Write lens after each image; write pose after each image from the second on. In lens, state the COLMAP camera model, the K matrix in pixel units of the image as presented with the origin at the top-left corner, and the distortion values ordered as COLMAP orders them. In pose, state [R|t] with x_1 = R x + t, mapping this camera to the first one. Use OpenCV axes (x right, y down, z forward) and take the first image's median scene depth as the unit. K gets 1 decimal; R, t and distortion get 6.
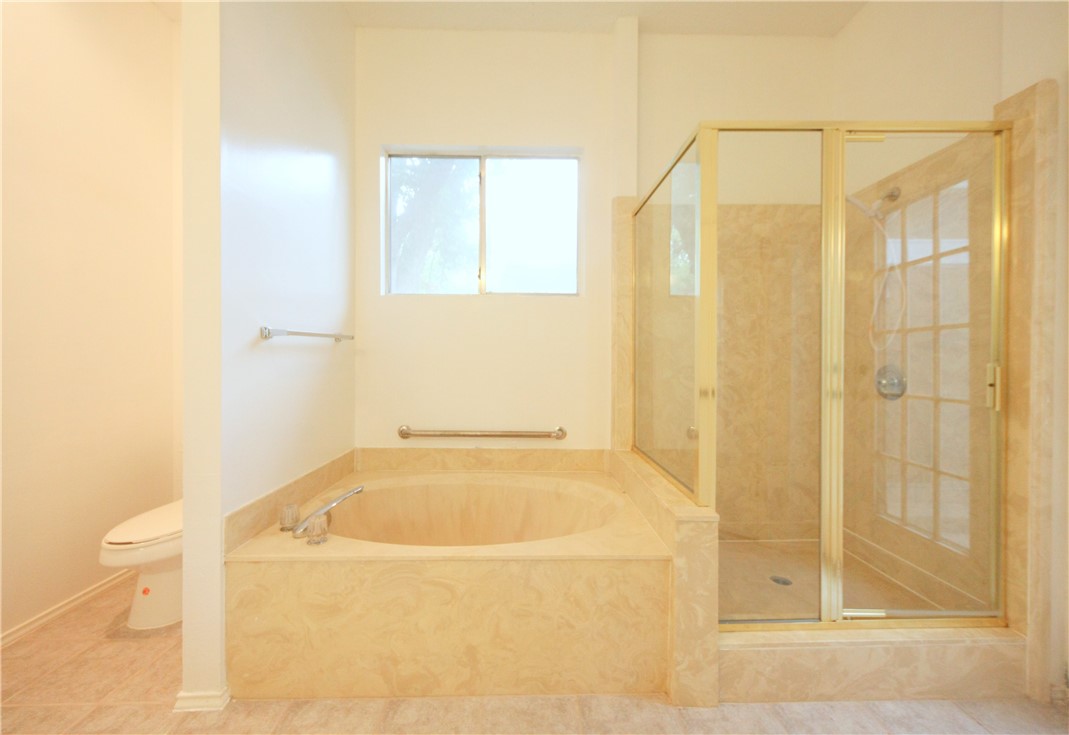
lens RADIAL K [[411.9, 0, 529.2], [0, 411.9, 349.4], [0, 0, 1]] dist [0.002138, 0.000750]
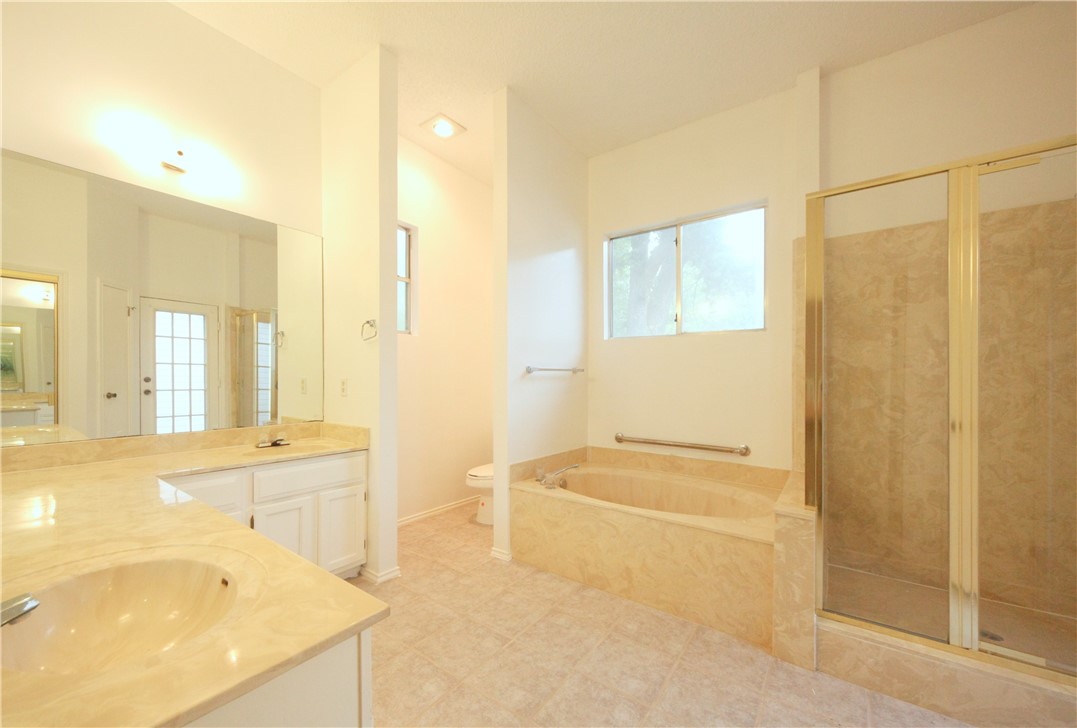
lens RADIAL K [[413.2, 0, 534.8], [0, 413.2, 371.9], [0, 0, 1]] dist [0.000719, -0.000111]
pose [[0.796632, -0.005808, -0.604436, 0.511220], [0.002663, 0.999978, -0.006100, -0.021539], [0.604459, 0.003250, 0.796630, -0.458721]]
